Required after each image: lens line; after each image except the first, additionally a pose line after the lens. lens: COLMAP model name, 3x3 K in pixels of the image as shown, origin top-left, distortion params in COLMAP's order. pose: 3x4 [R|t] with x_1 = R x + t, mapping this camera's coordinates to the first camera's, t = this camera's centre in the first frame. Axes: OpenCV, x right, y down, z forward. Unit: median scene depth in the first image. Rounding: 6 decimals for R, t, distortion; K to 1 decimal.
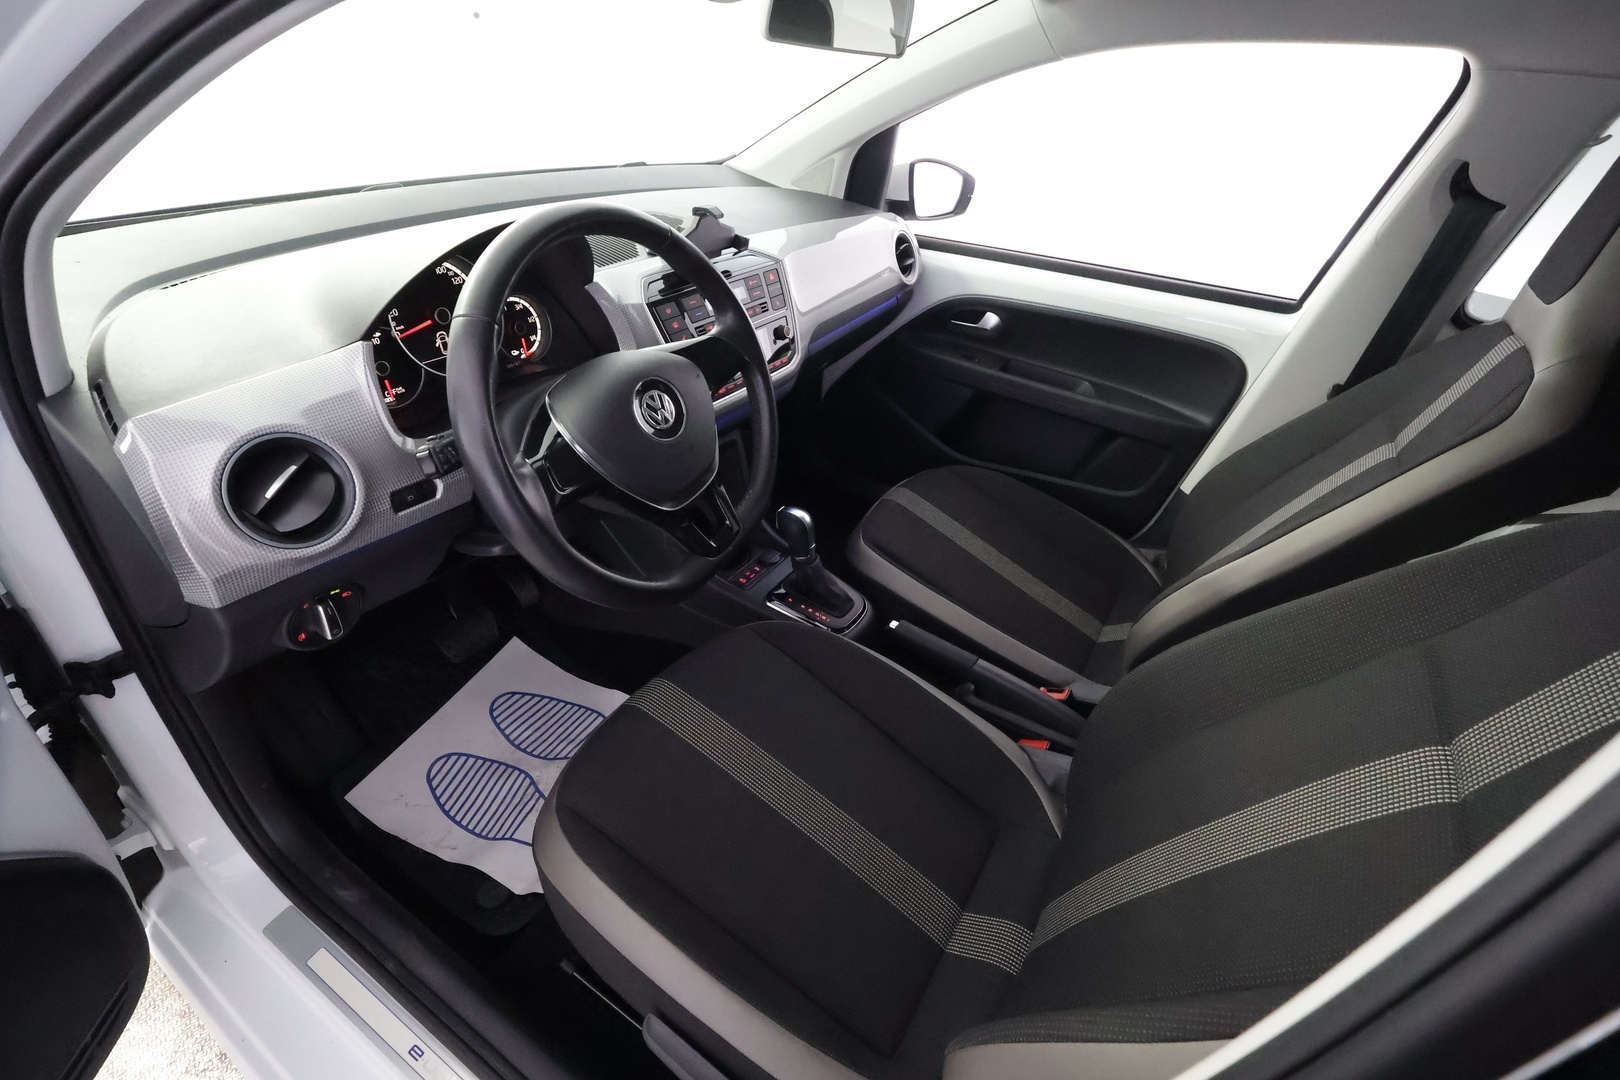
lens RADIAL K [[759.8, 0, 798.3], [0, 759.8, 547.6], [0, 0, 1]] dist [0.003446, 0.000881]
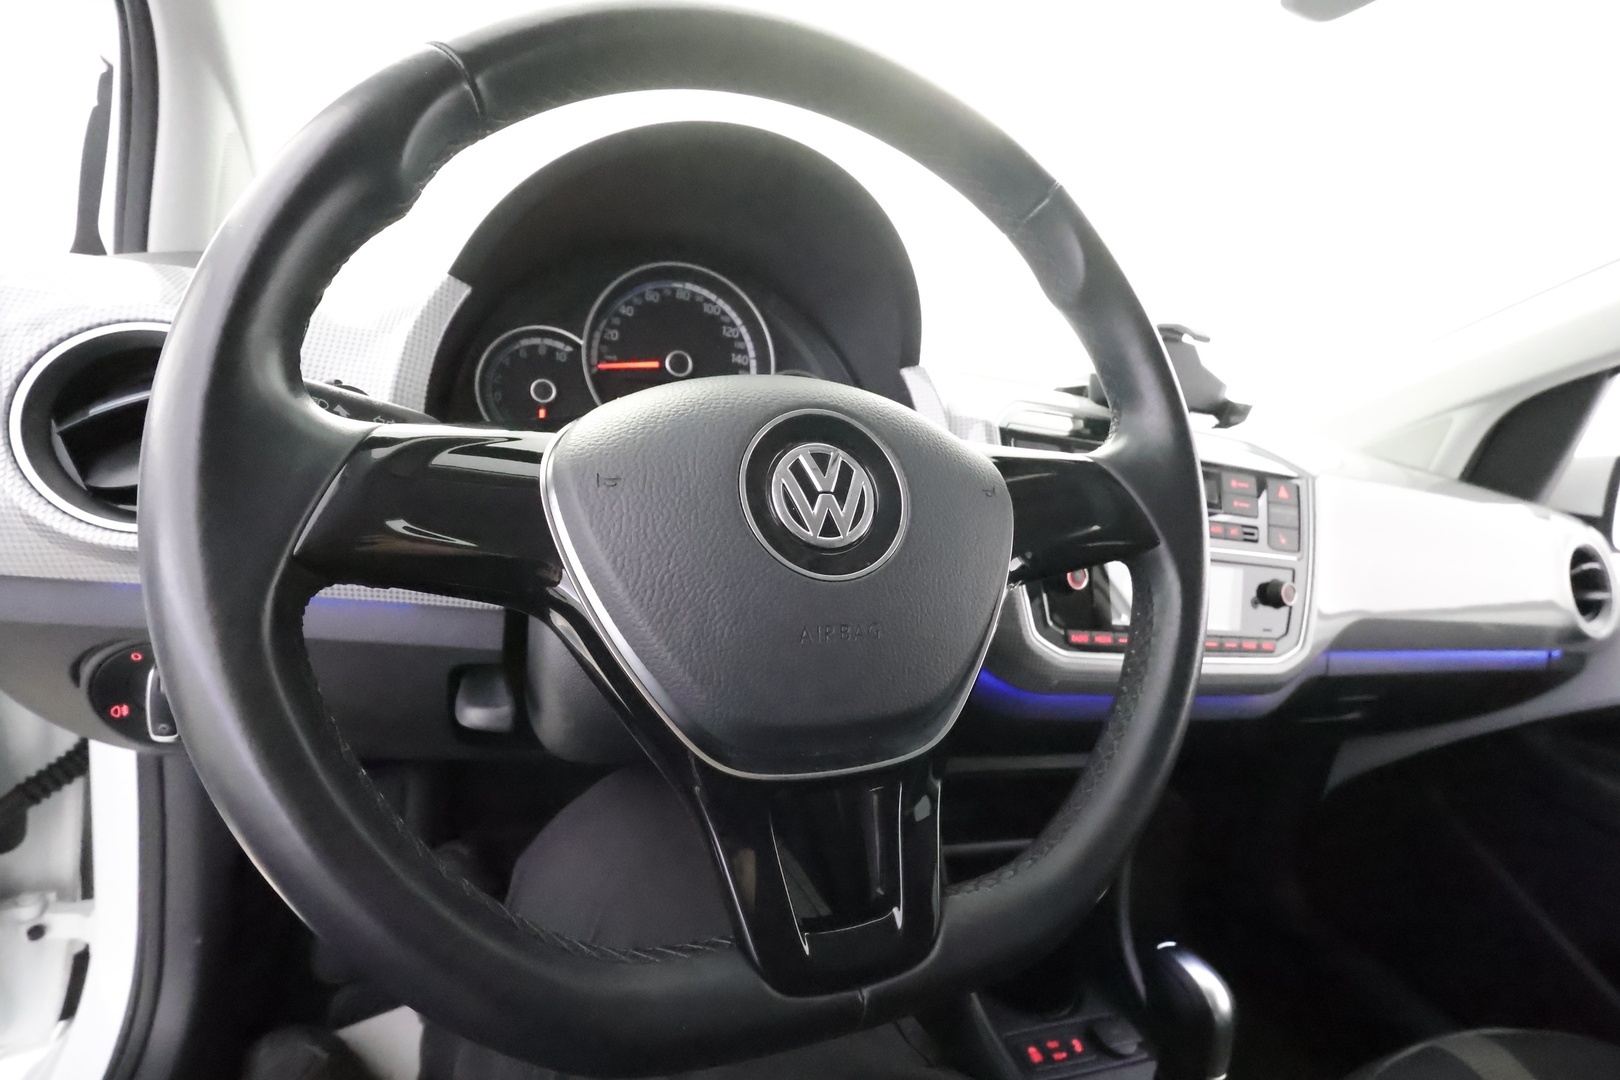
lens RADIAL K [[759.8, 0, 798.3], [0, 759.8, 547.6], [0, 0, 1]] dist [0.003446, 0.000881]
pose [[0.787017, 0.228976, -0.572865, 0.009686], [-0.441192, 0.857949, -0.263197, -0.037198], [0.431223, 0.459884, 0.776243, 0.425247]]
